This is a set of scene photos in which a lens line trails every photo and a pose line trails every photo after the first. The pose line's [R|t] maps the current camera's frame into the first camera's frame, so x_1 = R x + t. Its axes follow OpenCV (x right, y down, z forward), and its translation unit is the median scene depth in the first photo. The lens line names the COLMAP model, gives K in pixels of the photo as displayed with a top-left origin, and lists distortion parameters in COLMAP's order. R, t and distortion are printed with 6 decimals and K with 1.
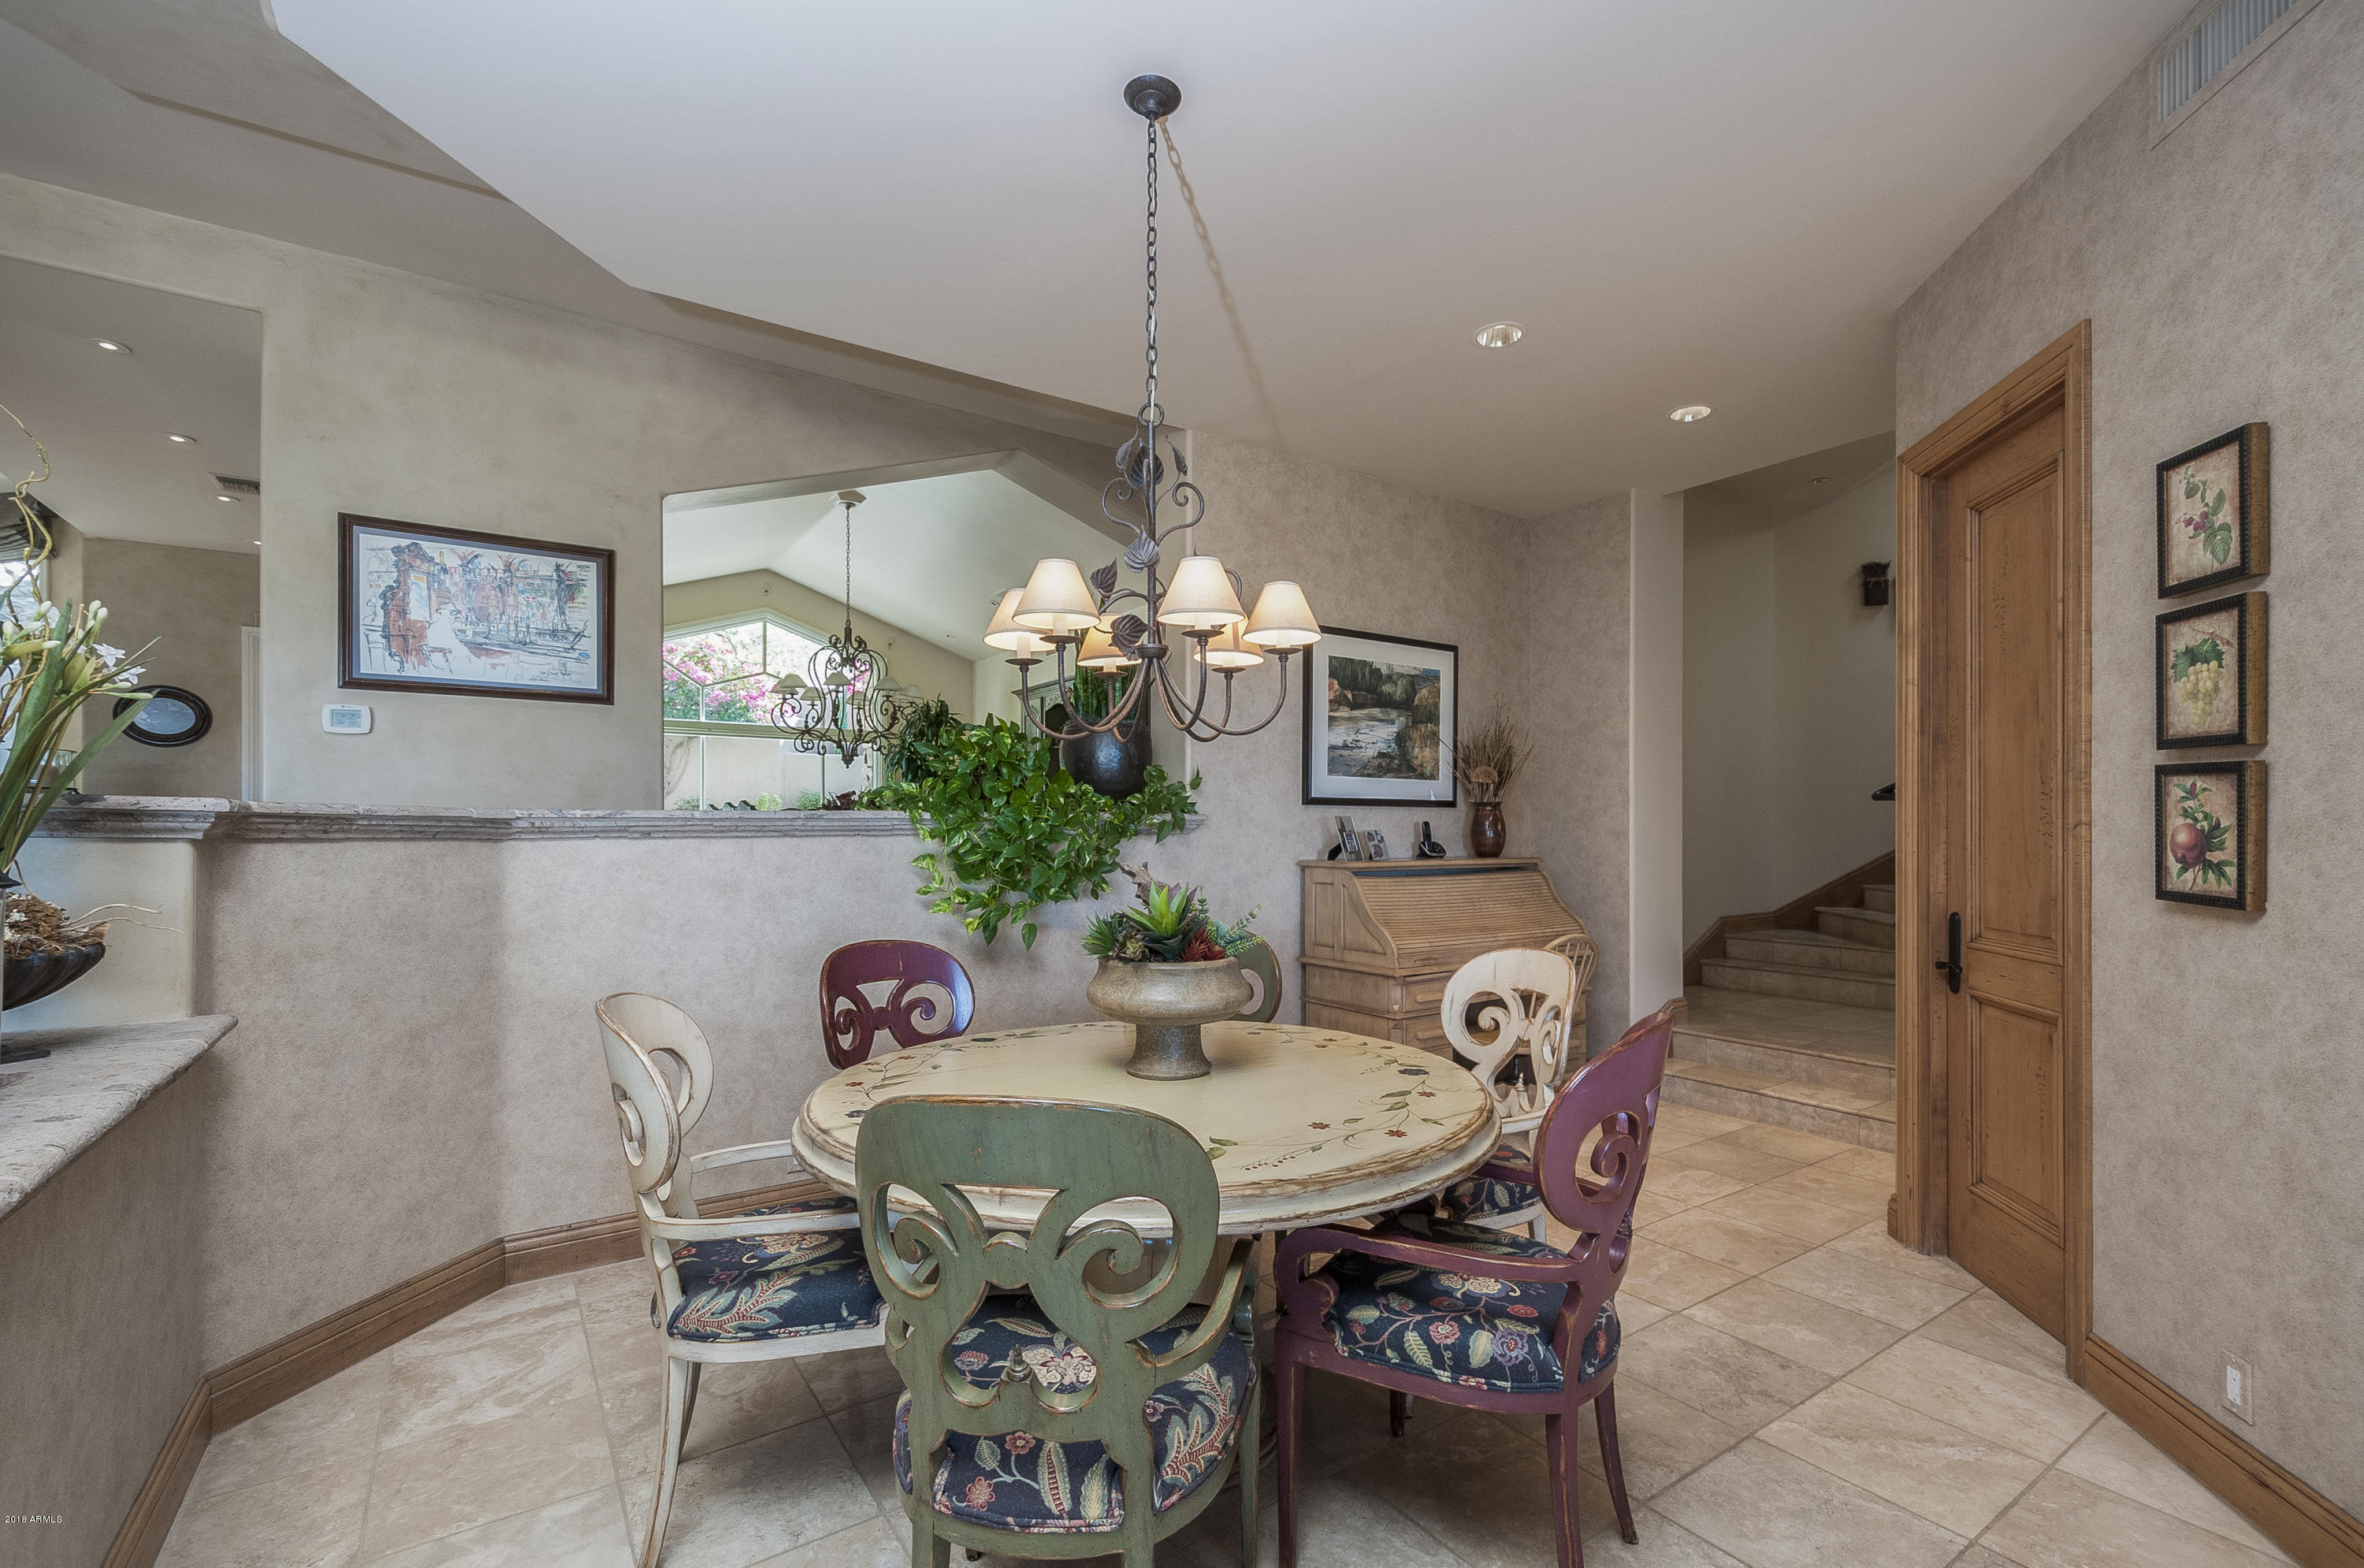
lens RADIAL K [[1031.2, 0, 1209.9], [0, 1031.2, 823.6], [0, 0, 1]] dist [0.013948, -0.000833]
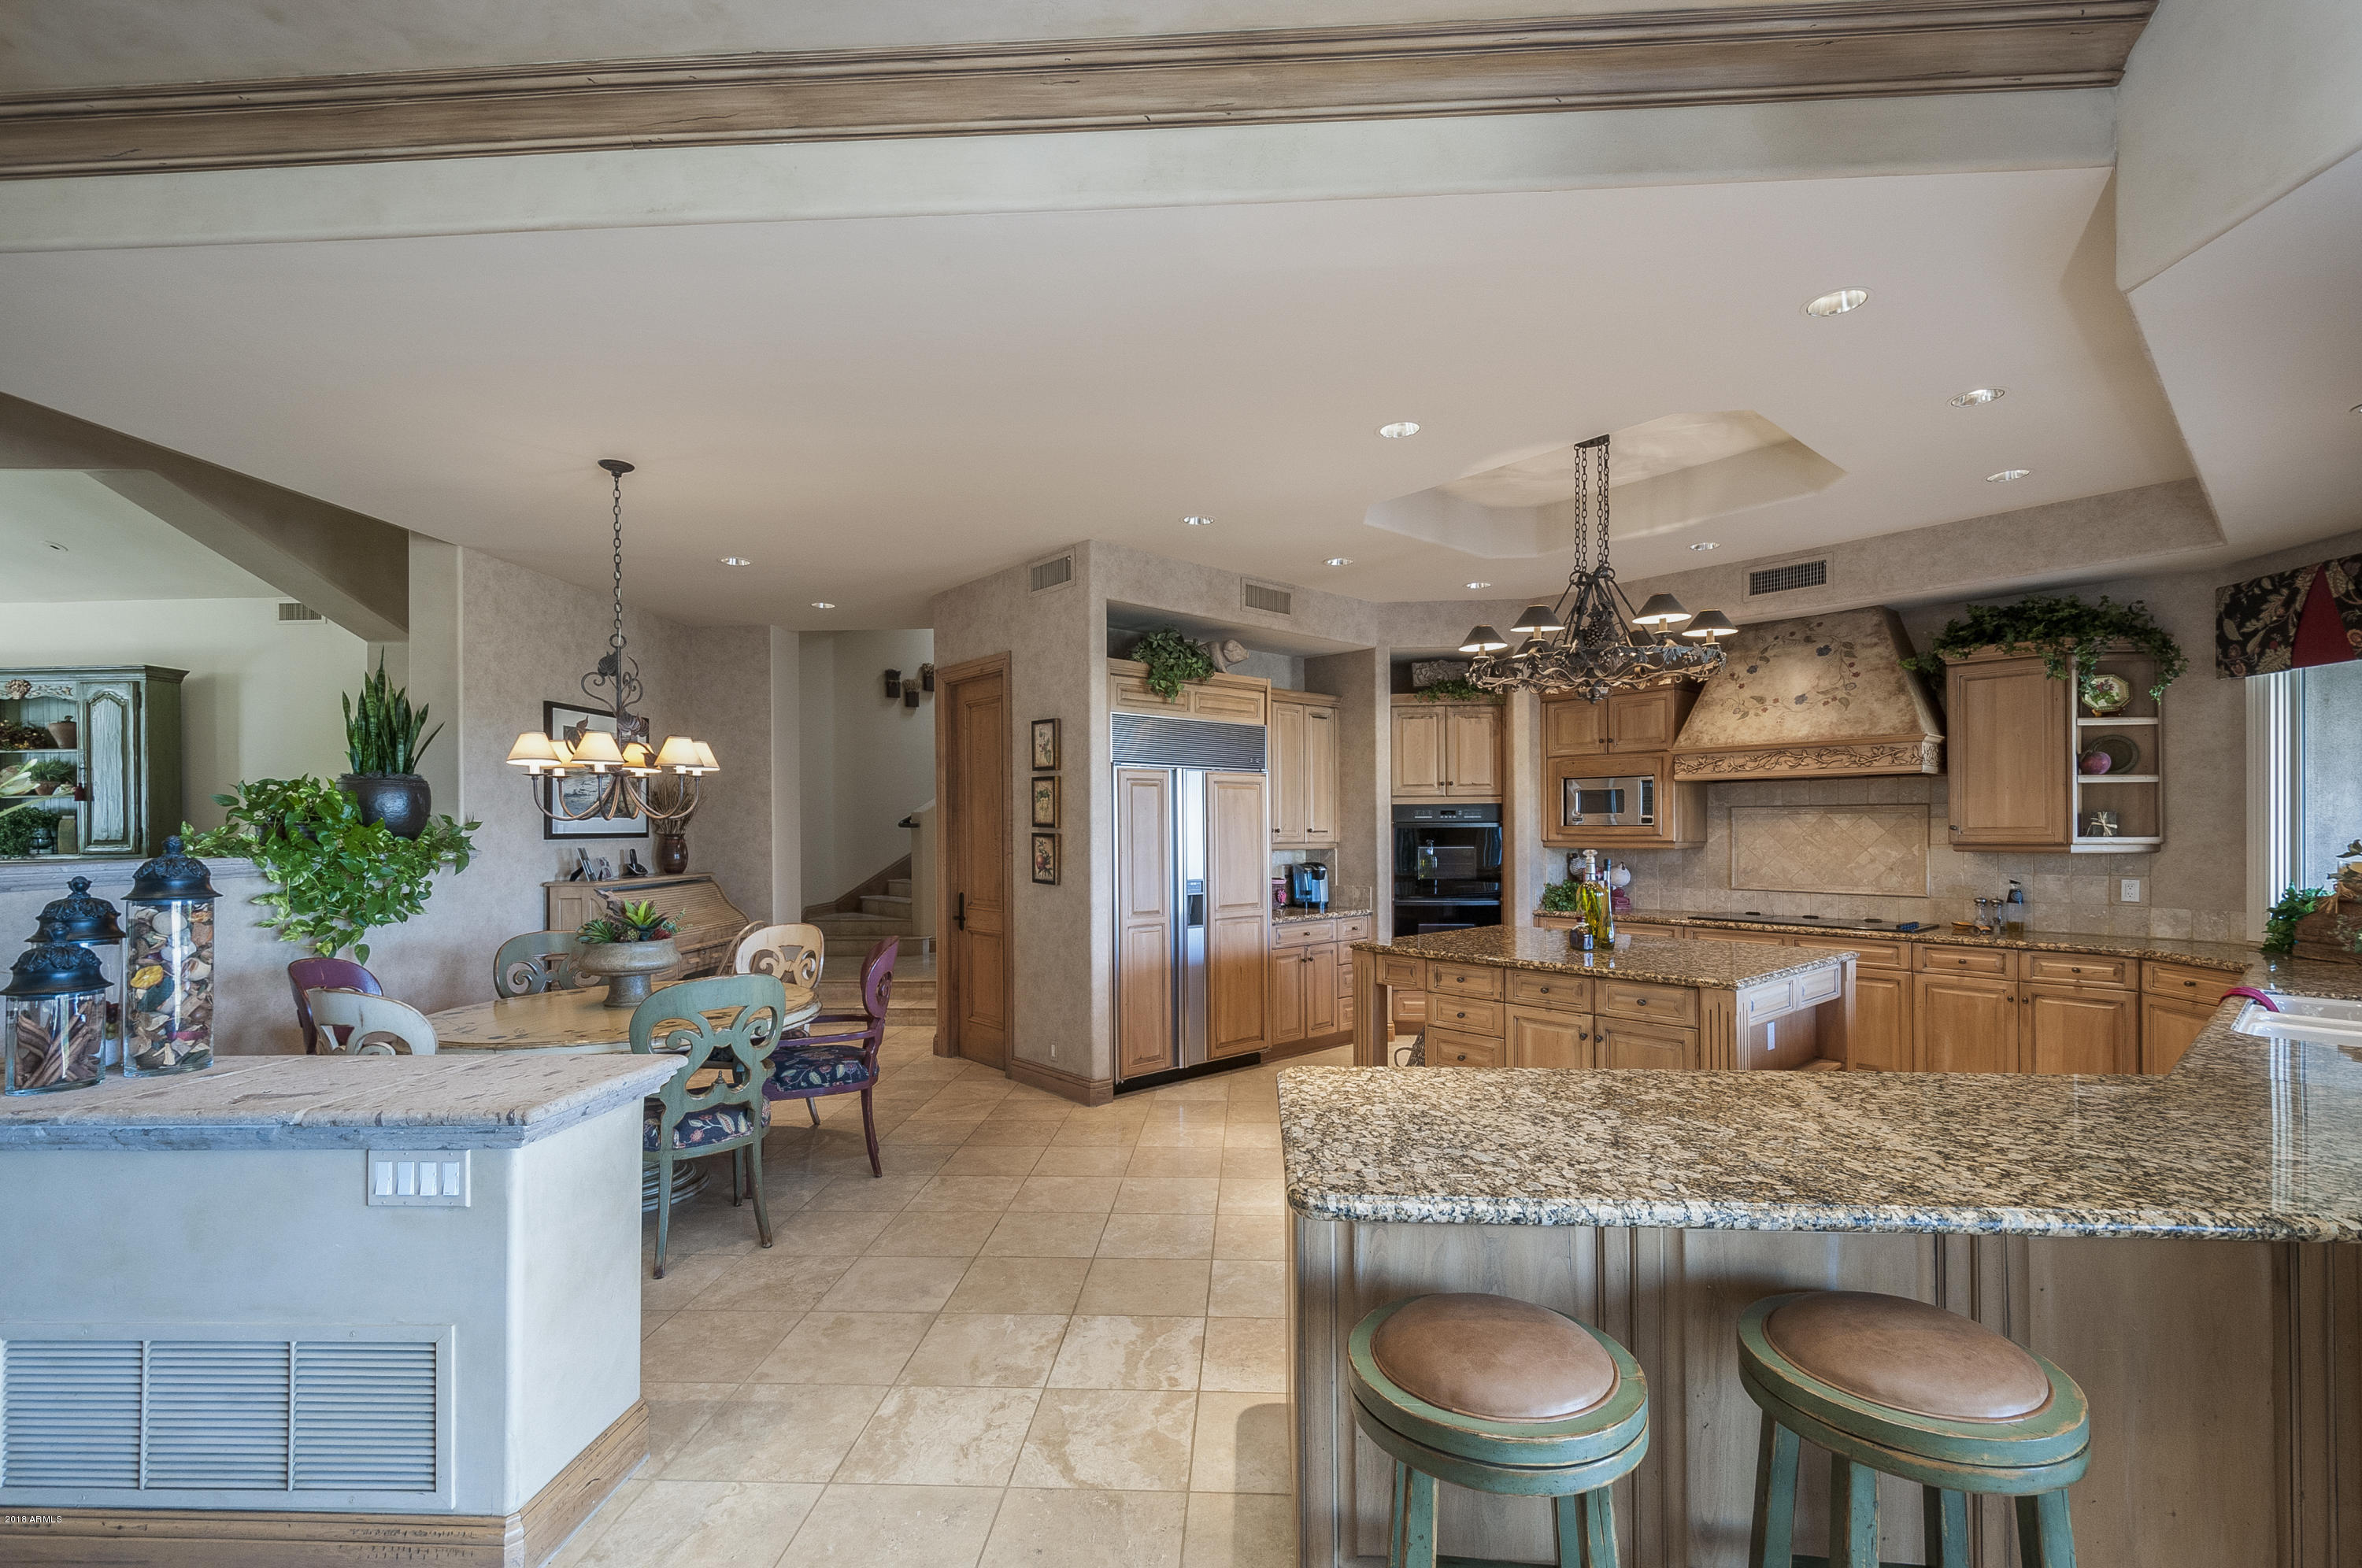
lens RADIAL K [[1030.2, 0, 1199.7], [0, 1030.2, 827.6], [0, 0, 1]] dist [0.013948, -0.000833]
pose [[0.617973, -0.007073, 0.786168, -0.675779], [0.003252, 0.999974, 0.006440, -0.062146], [-0.786193, -0.001424, 0.617980, -0.724963]]
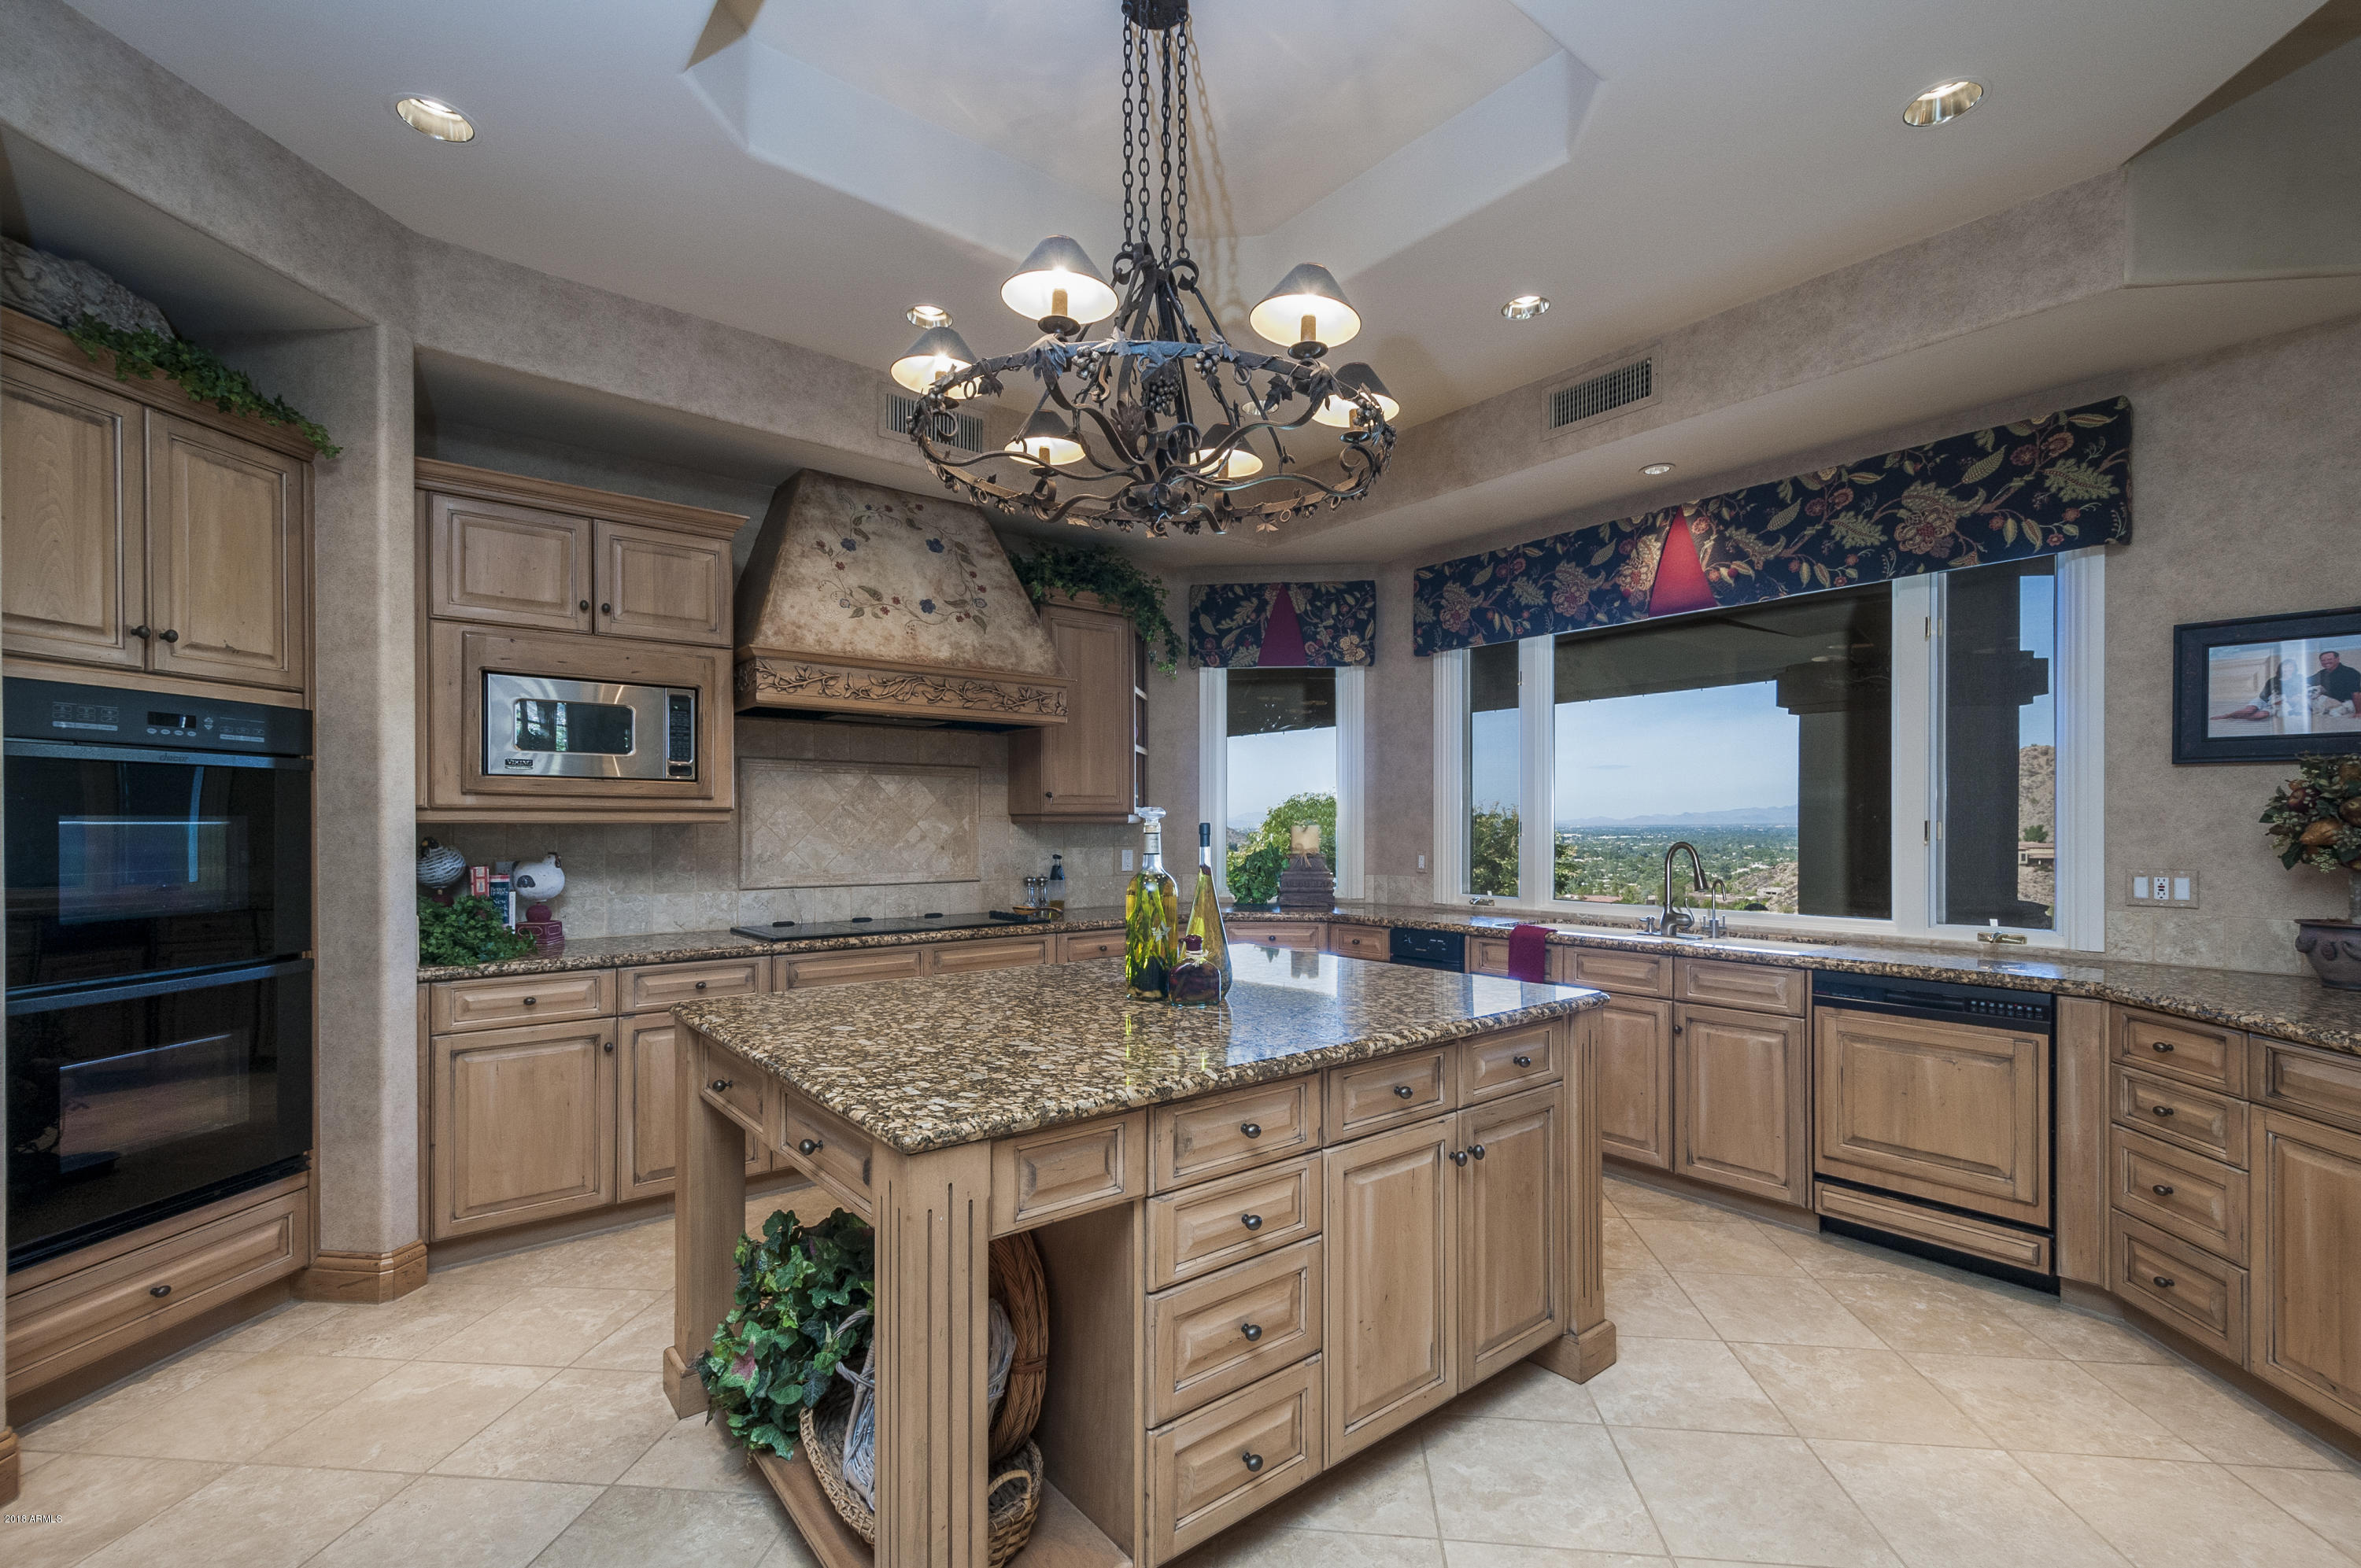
lens RADIAL K [[1029.8, 0, 1198.1], [0, 1029.8, 827.8], [0, 0, 1]] dist [0.013948, -0.000833]
pose [[-0.754147, -0.003394, 0.656696, 0.411068], [-0.004083, 0.999992, 0.000479, 0.002765], [-0.656693, -0.002320, -0.754155, 0.392190]]
